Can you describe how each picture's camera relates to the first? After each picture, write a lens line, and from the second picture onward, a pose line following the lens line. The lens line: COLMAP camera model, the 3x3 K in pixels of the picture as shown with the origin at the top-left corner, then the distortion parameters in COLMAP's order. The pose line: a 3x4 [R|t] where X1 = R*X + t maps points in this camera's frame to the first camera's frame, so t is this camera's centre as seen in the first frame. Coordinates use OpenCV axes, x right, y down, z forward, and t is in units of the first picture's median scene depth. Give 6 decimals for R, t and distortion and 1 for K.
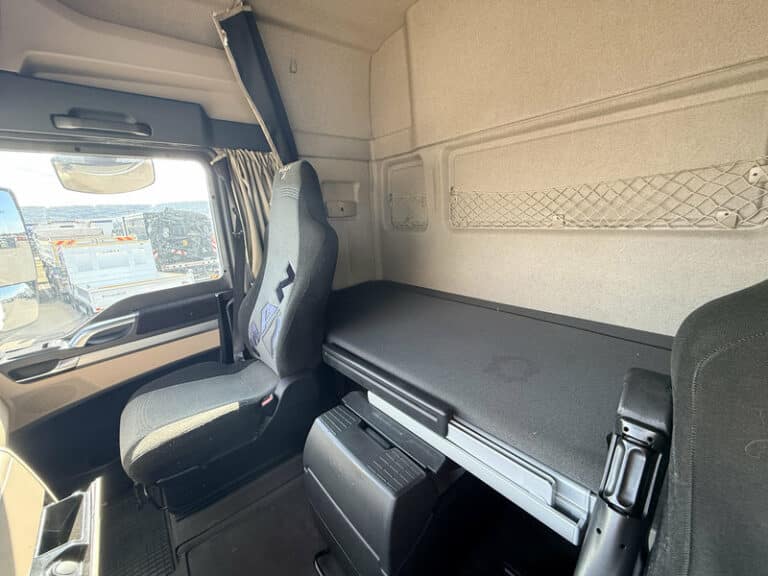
lens RADIAL K [[307.5, 0, 382.8], [0, 307.5, 288.6], [0, 0, 1]] dist [0.002913, 0.000067]
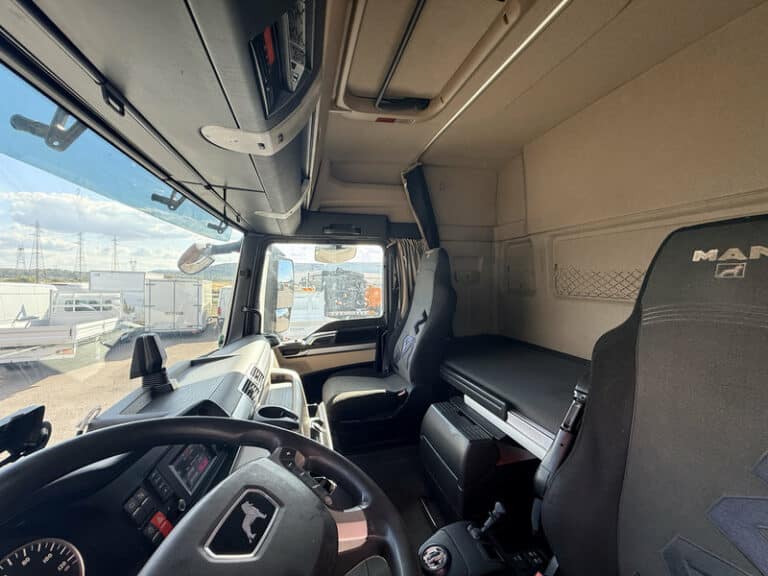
lens RADIAL K [[307.5, 0, 382.6], [0, 307.5, 286.0], [0, 0, 1]] dist [0.002913, 0.000067]
pose [[0.903576, 0.056881, -0.424634, 0.139897], [-0.141850, 0.974964, -0.171242, 0.086434], [0.404262, 0.214964, 0.889023, -0.445528]]
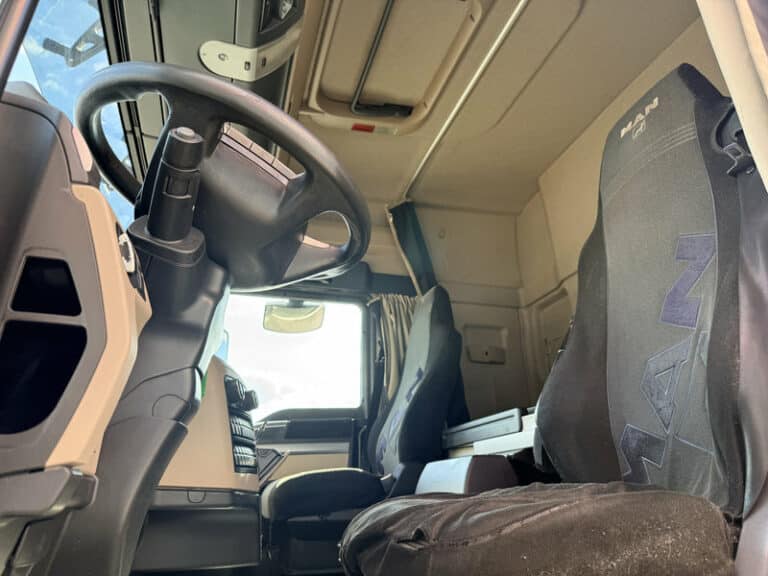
lens RADIAL K [[542.3, 0, 383.6], [0, 542.3, 287.6], [0, 0, 1]] dist [0.003502, -0.010602]
pose [[0.914643, -0.108905, -0.389316, 0.313843], [-0.129042, 0.833999, -0.536464, 0.642387], [0.383113, 0.540911, 0.748759, -0.563237]]
